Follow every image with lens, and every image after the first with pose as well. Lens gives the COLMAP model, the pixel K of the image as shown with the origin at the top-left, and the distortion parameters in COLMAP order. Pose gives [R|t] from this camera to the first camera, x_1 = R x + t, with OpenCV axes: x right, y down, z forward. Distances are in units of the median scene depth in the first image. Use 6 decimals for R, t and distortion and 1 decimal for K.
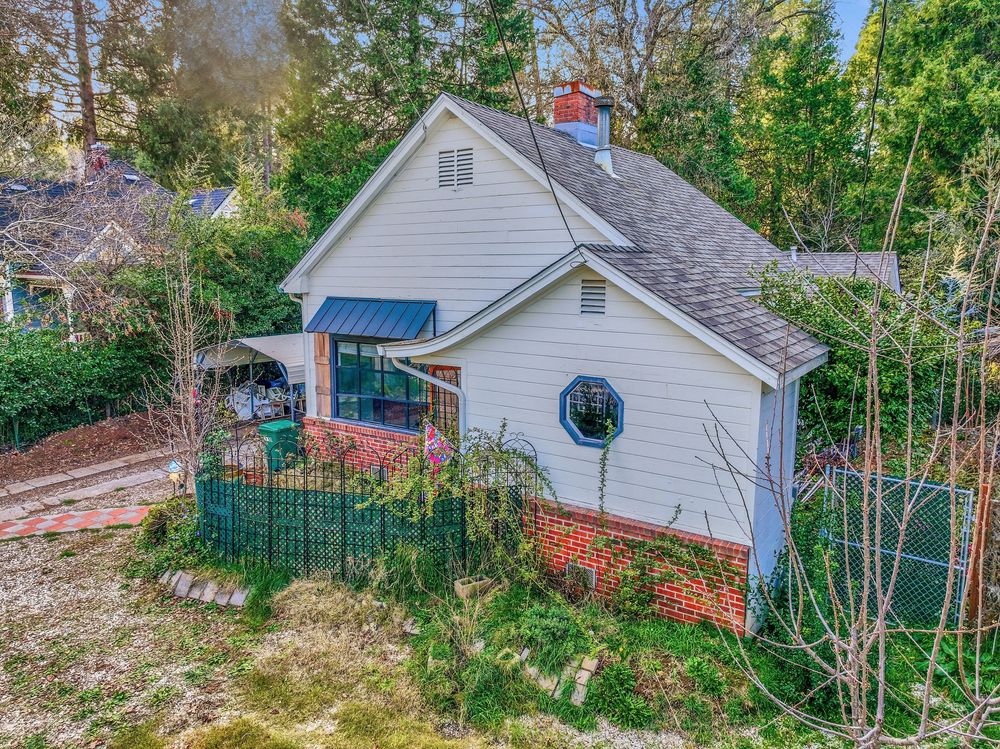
lens RADIAL K [[708.2, 0, 501.1], [0, 708.2, 375.4], [0, 0, 1]] dist [0.000433, 0.012729]
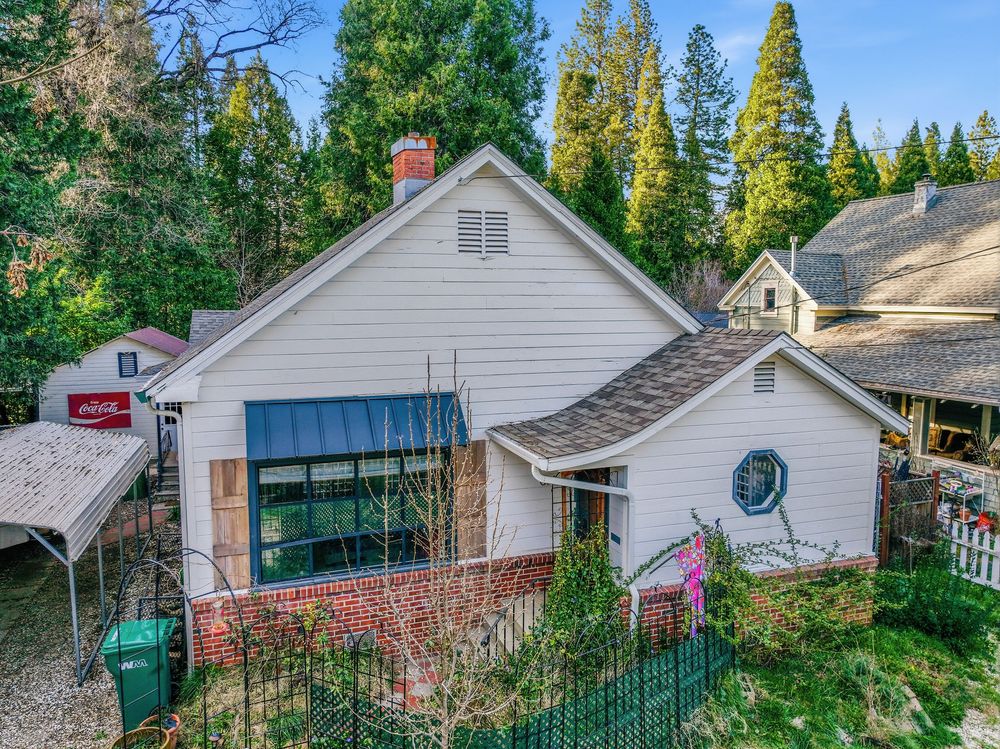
lens RADIAL K [[708.2, 0, 500.9], [0, 708.2, 372.9], [0, 0, 1]] dist [0.000433, 0.012729]
pose [[0.574834, -0.081151, 0.814236, -0.842937], [0.125959, 0.991986, 0.009943, -0.151632], [-0.808518, 0.096845, 0.580448, 0.583467]]
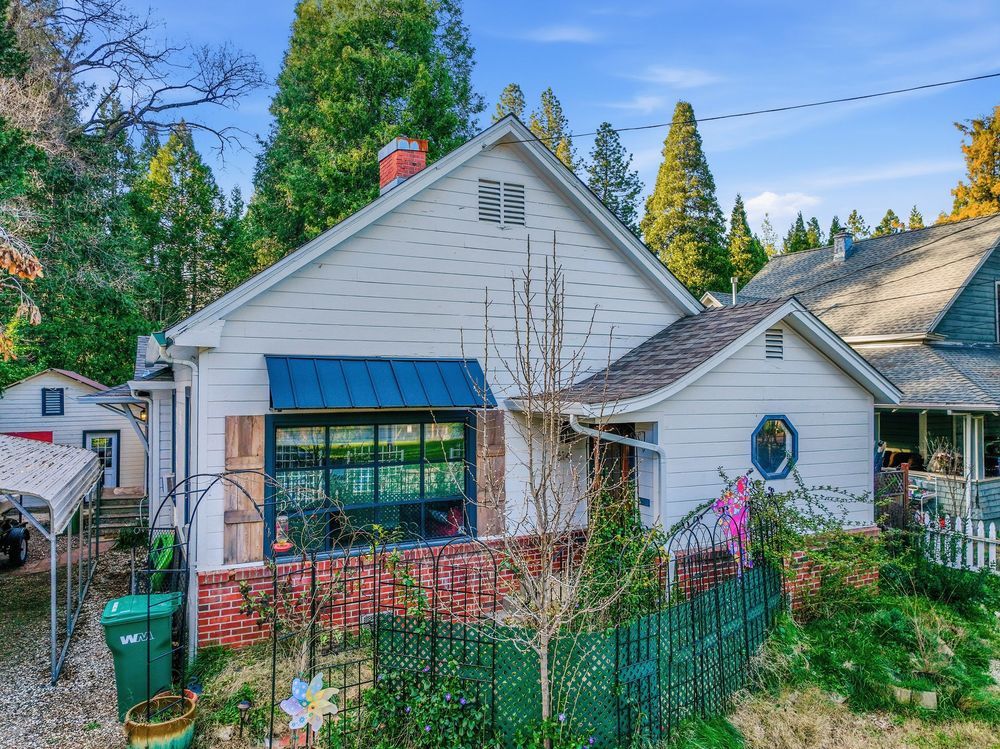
lens RADIAL K [[708.2, 0, 501.7], [0, 708.2, 372.0], [0, 0, 1]] dist [0.000433, 0.012729]
pose [[0.465200, 0.021319, 0.884949, -0.914618], [0.137133, 0.985905, -0.095839, -0.014122], [-0.874519, 0.165941, 0.455720, 0.734251]]
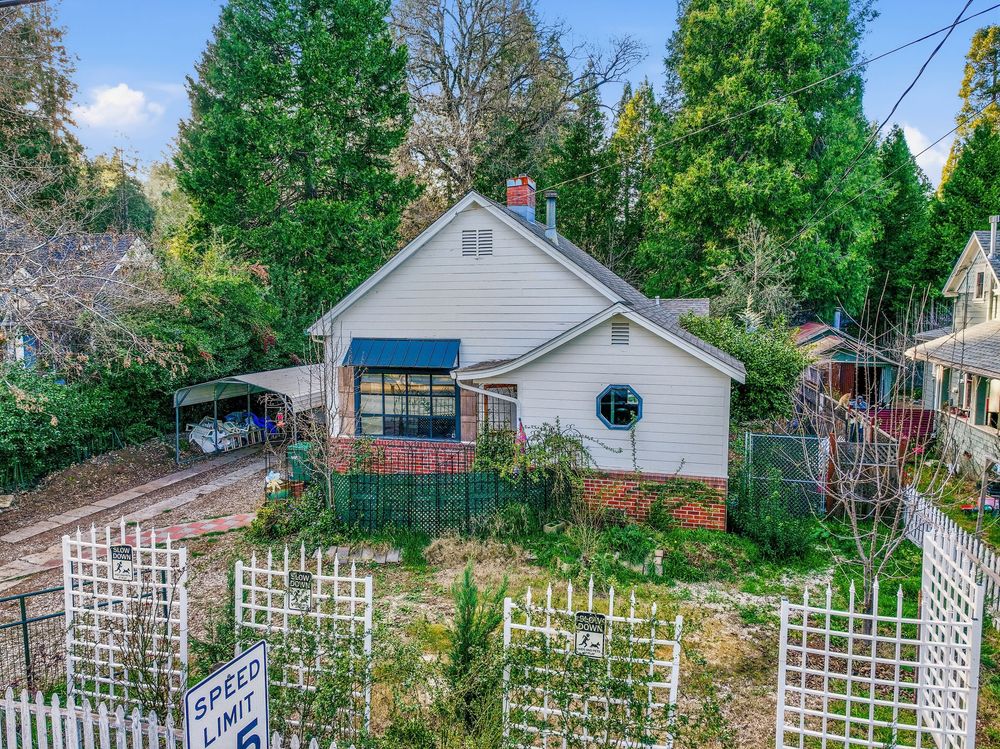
lens RADIAL K [[708.2, 0, 502.6], [0, 708.2, 376.8], [0, 0, 1]] dist [0.000433, 0.012729]
pose [[0.944715, -0.037100, 0.325787, -0.538548], [0.053313, 0.997737, -0.040976, 0.030031], [-0.323530, 0.056080, 0.944555, -0.343080]]
